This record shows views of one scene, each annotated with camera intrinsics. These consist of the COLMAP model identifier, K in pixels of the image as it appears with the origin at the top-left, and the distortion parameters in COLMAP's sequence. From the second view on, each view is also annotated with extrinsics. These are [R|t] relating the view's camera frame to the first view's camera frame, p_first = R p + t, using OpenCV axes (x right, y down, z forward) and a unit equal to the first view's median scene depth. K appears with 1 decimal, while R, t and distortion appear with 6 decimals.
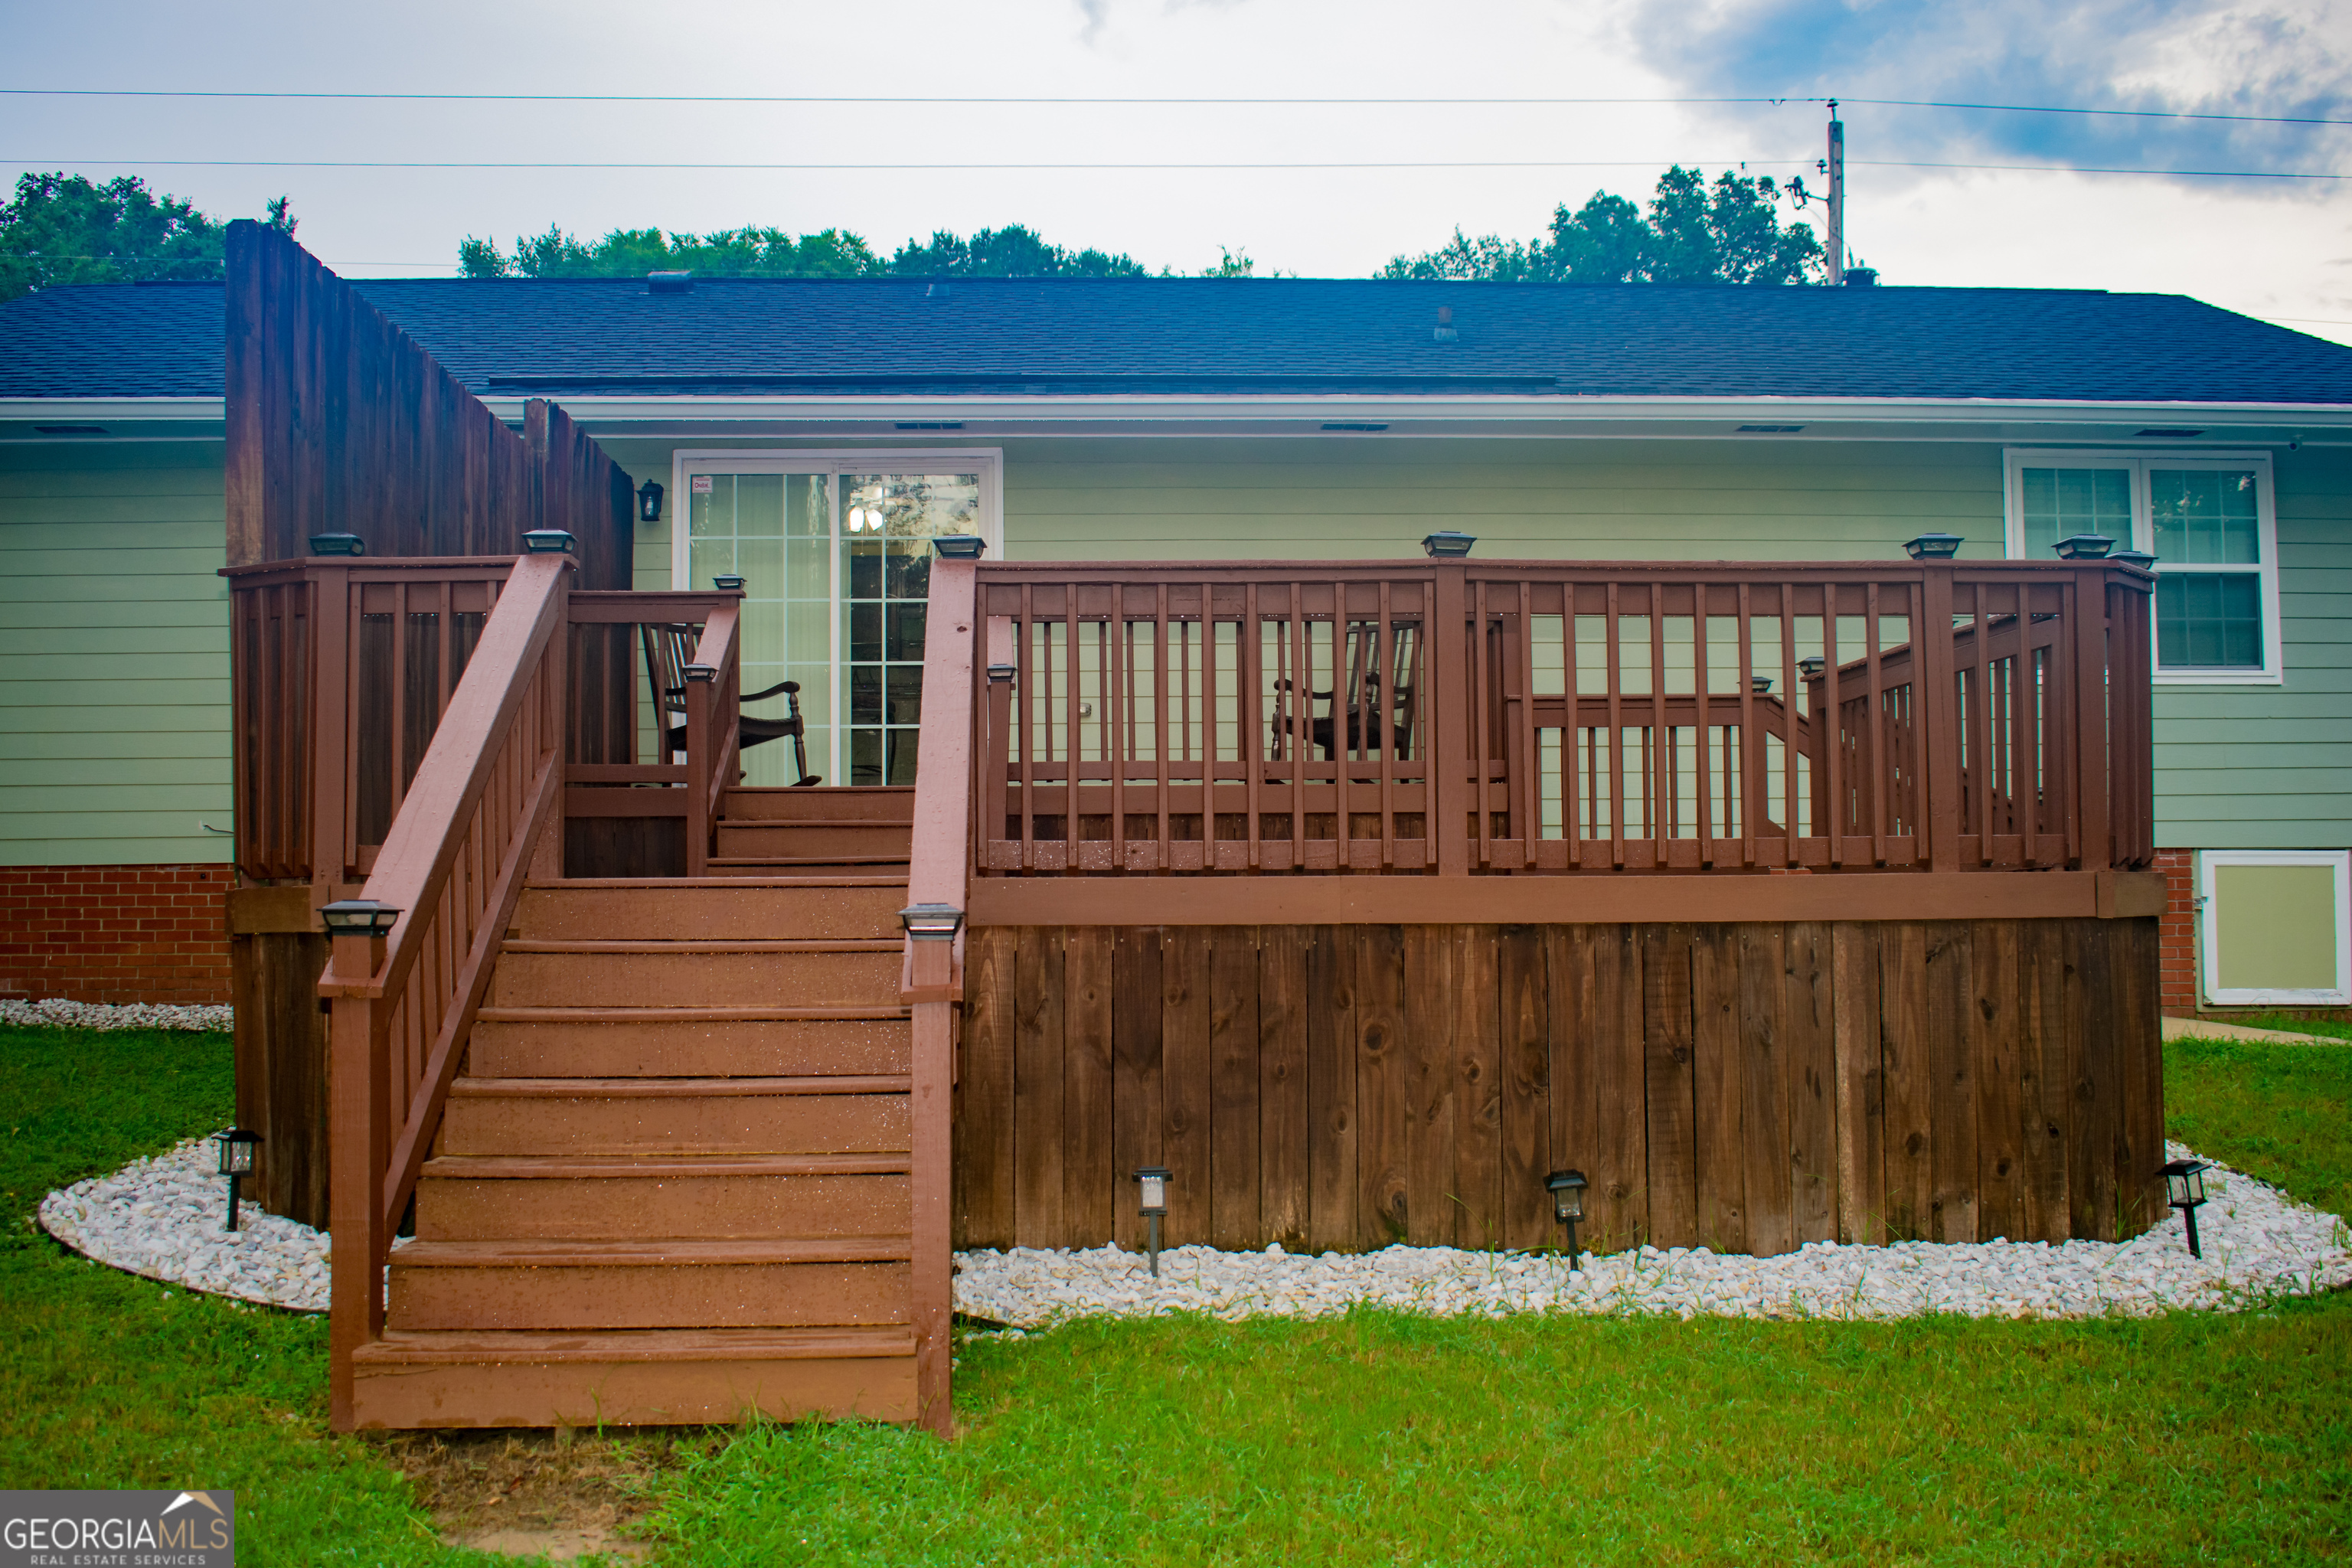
lens RADIAL K [[2282.1, 0, 1176.0], [0, 2282.1, 784.0], [0, 0, 1]] dist [-0.075257, 0.005353]
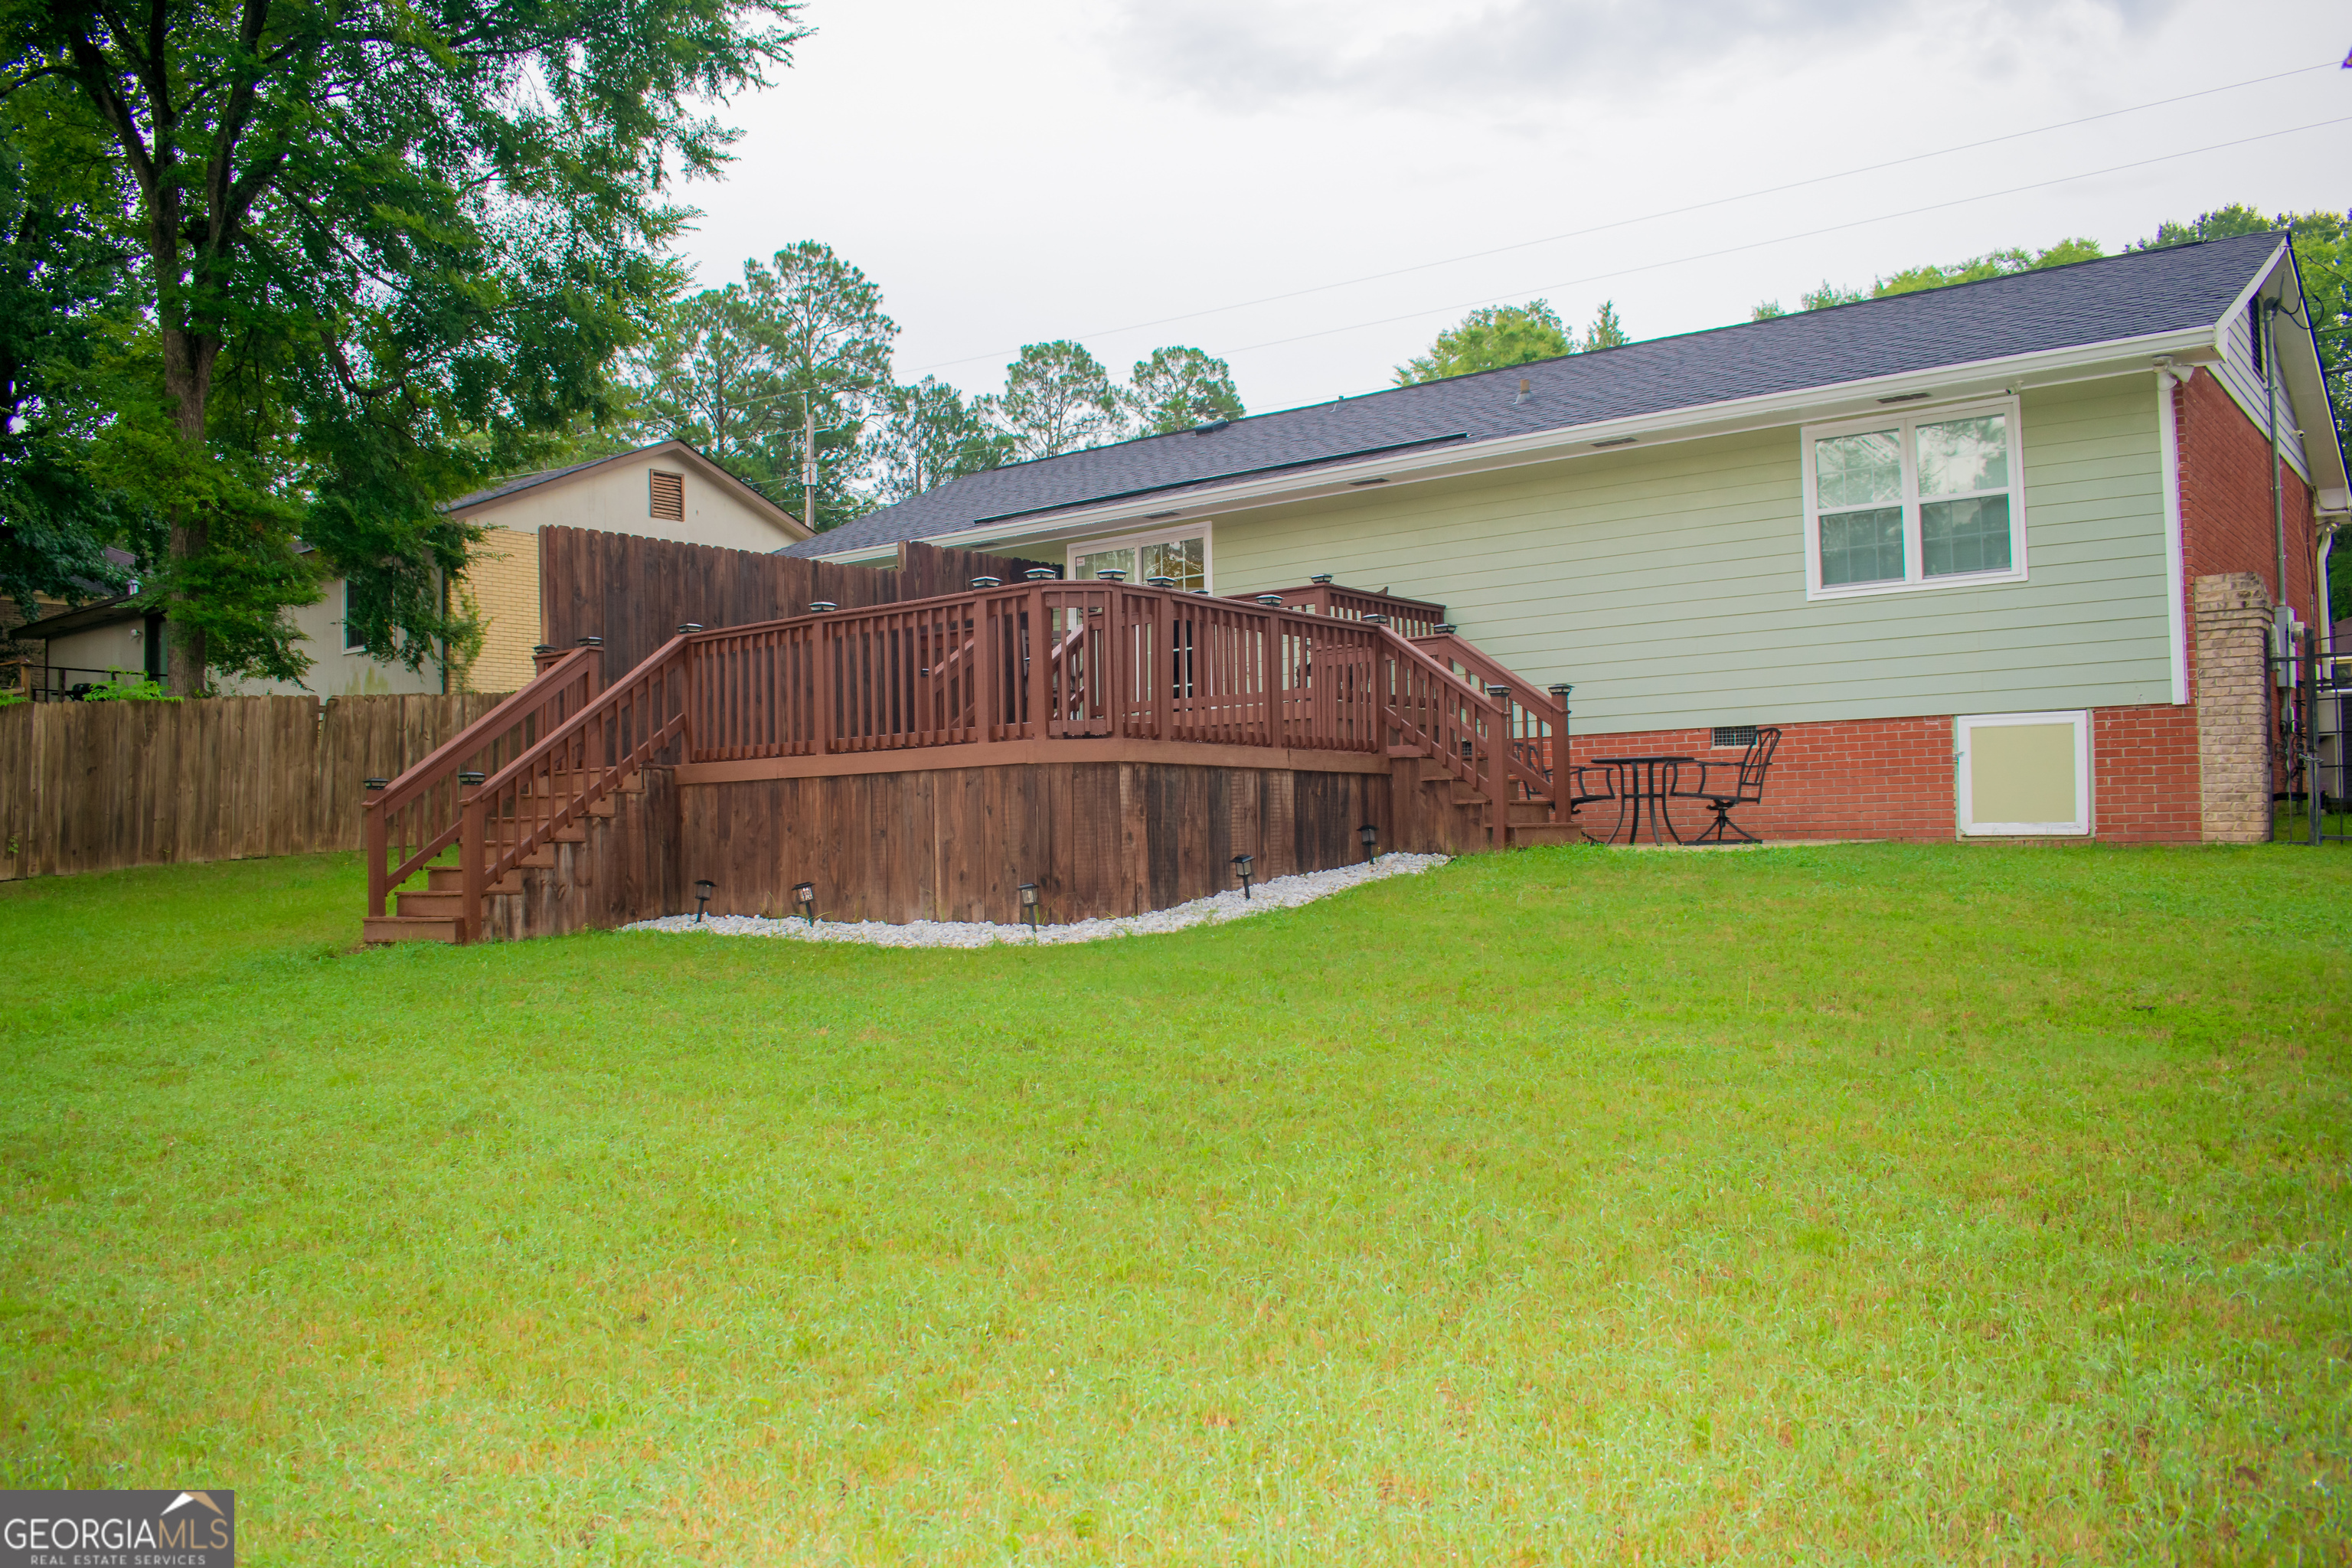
lens RADIAL K [[1787.9, 0, 1176.0], [0, 1787.9, 784.0], [0, 0, 1]] dist [-0.085582, -0.004898]
pose [[0.762925, -0.029933, -0.645793, 1.492477], [0.051725, 0.998551, 0.014823, 0.059259], [0.644414, -0.044713, 0.763369, -0.117595]]
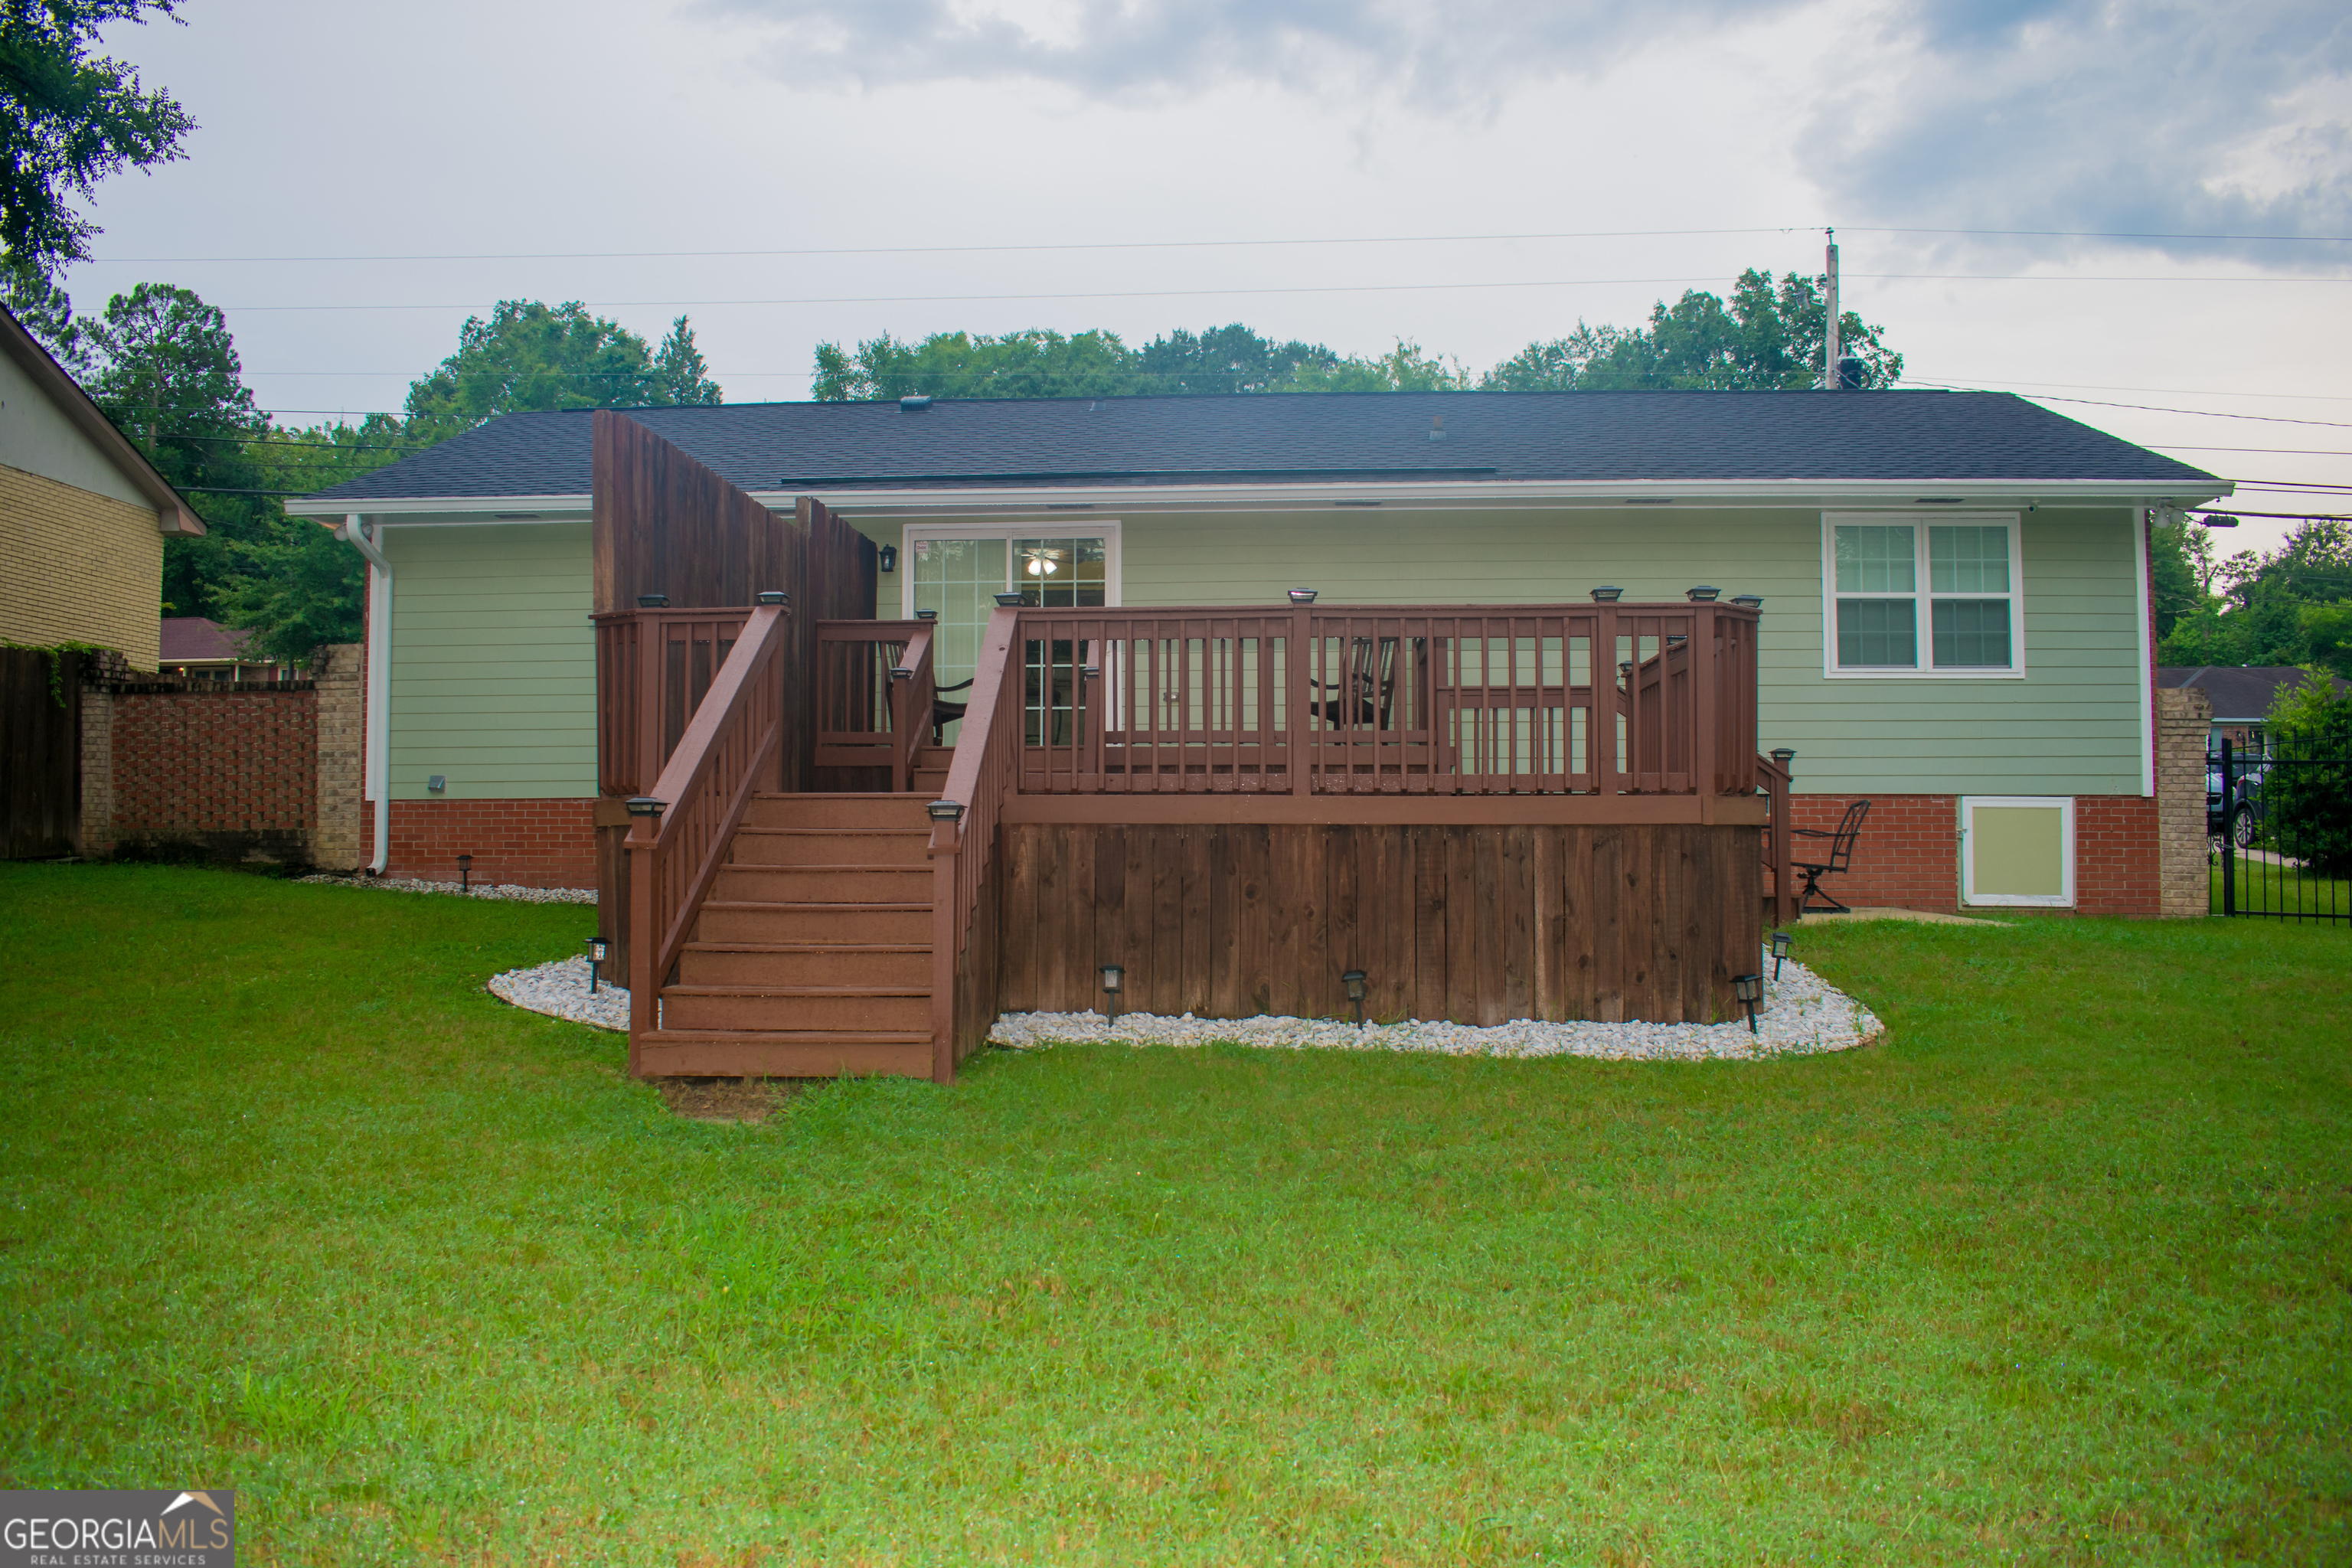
lens RADIAL K [[1787.9, 0, 1176.0], [0, 1787.9, 784.0], [0, 0, 1]] dist [-0.085582, -0.004898]
pose [[0.993897, 0.004175, -0.110229, 0.170120], [-0.002460, 0.999874, 0.015694, 0.011281], [0.110280, -0.015327, 0.993782, -0.297047]]
